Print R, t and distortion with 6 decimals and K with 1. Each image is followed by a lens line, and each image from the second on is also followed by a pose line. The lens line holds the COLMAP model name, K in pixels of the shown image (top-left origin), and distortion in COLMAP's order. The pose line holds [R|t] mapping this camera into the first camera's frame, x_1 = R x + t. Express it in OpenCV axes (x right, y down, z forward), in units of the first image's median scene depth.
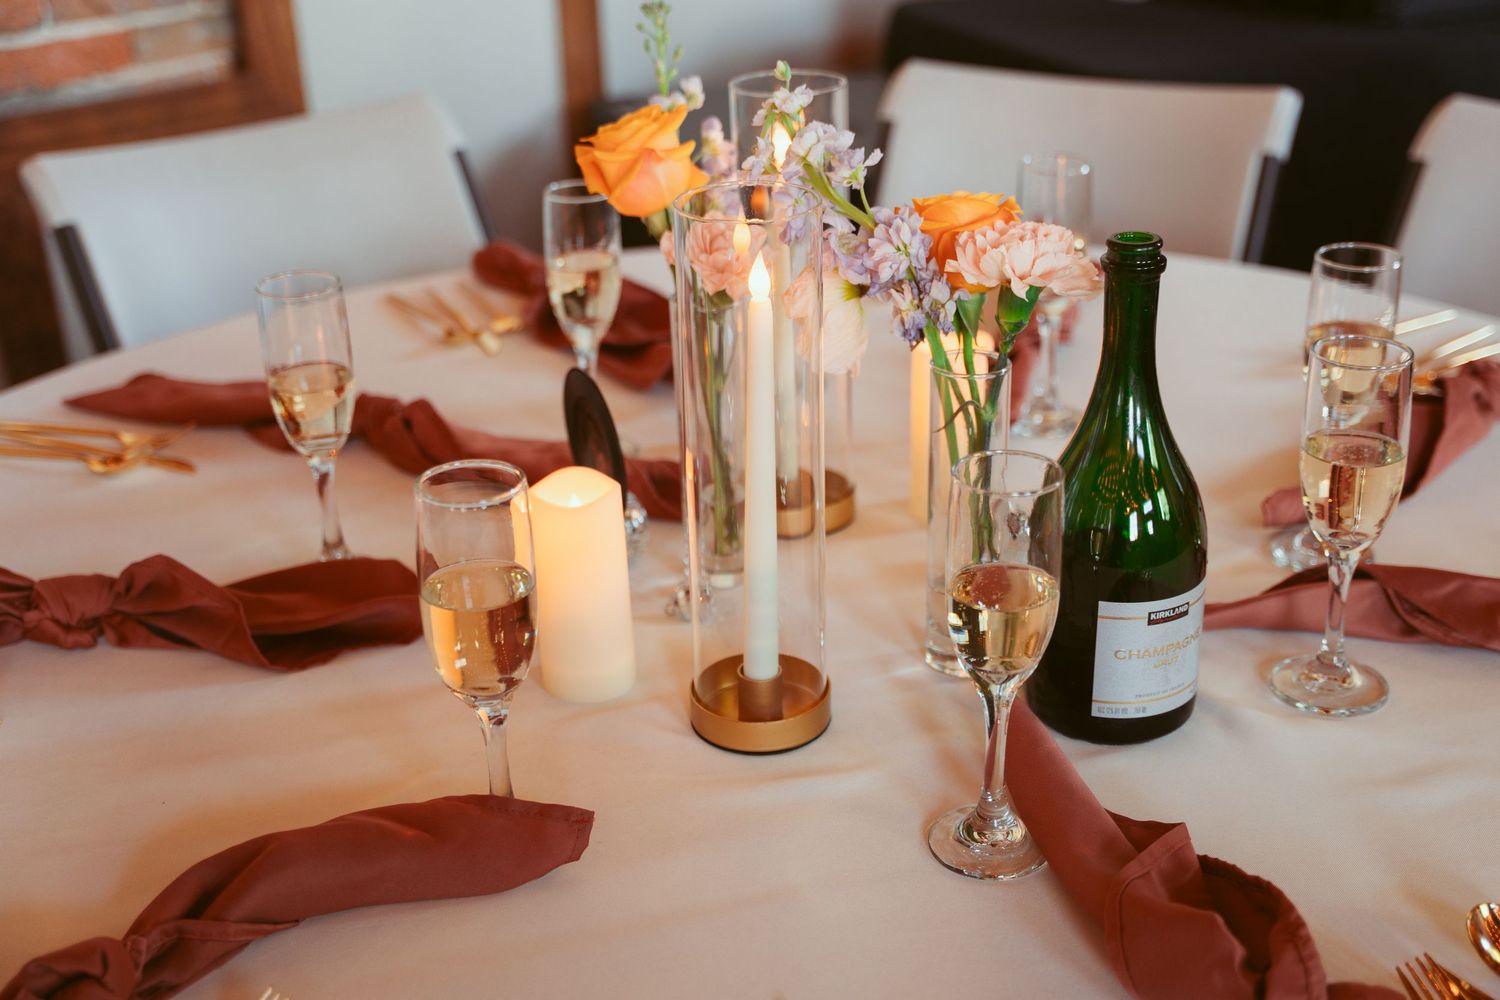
lens RADIAL K [[1866.3, 0, 782.6], [0, 1866.3, 492.3], [0, 0, 1]] dist [0.149204, 0.000000]
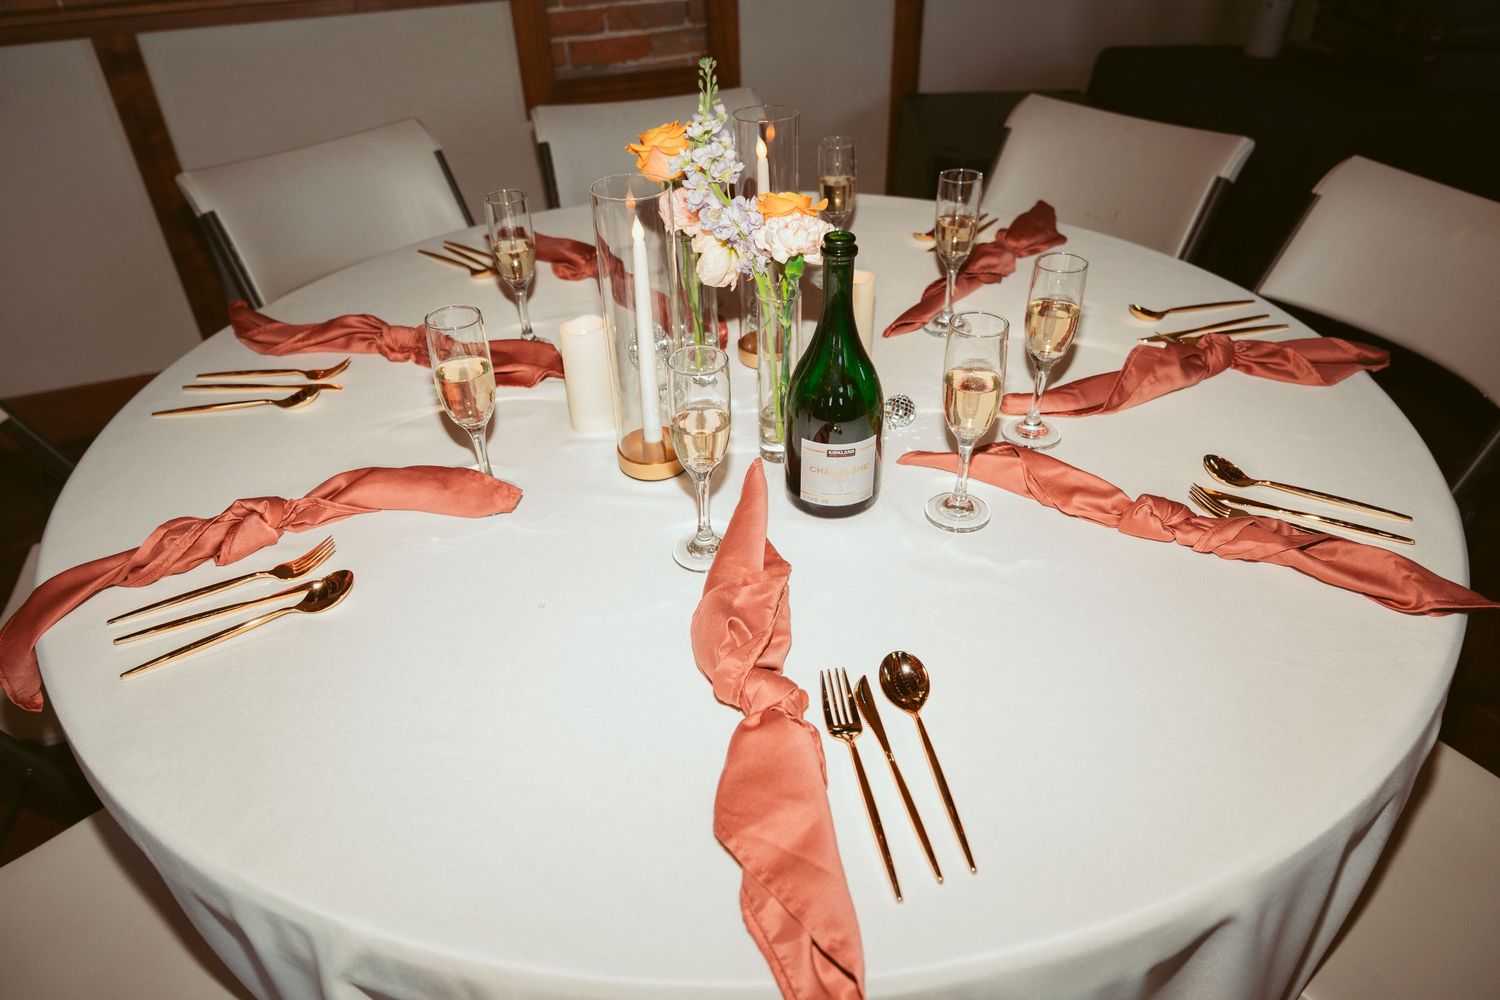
lens RADIAL K [[1006.1, 0, 750.1], [0, 1006.1, 494.5], [0, 0, 1]] dist [0.026051, 0.001000]
pose [[0.932493, 0.214592, -0.290530, 0.386033], [-0.156757, 0.965113, 0.209724, -0.077940], [0.325400, -0.150024, 0.933600, 0.078787]]
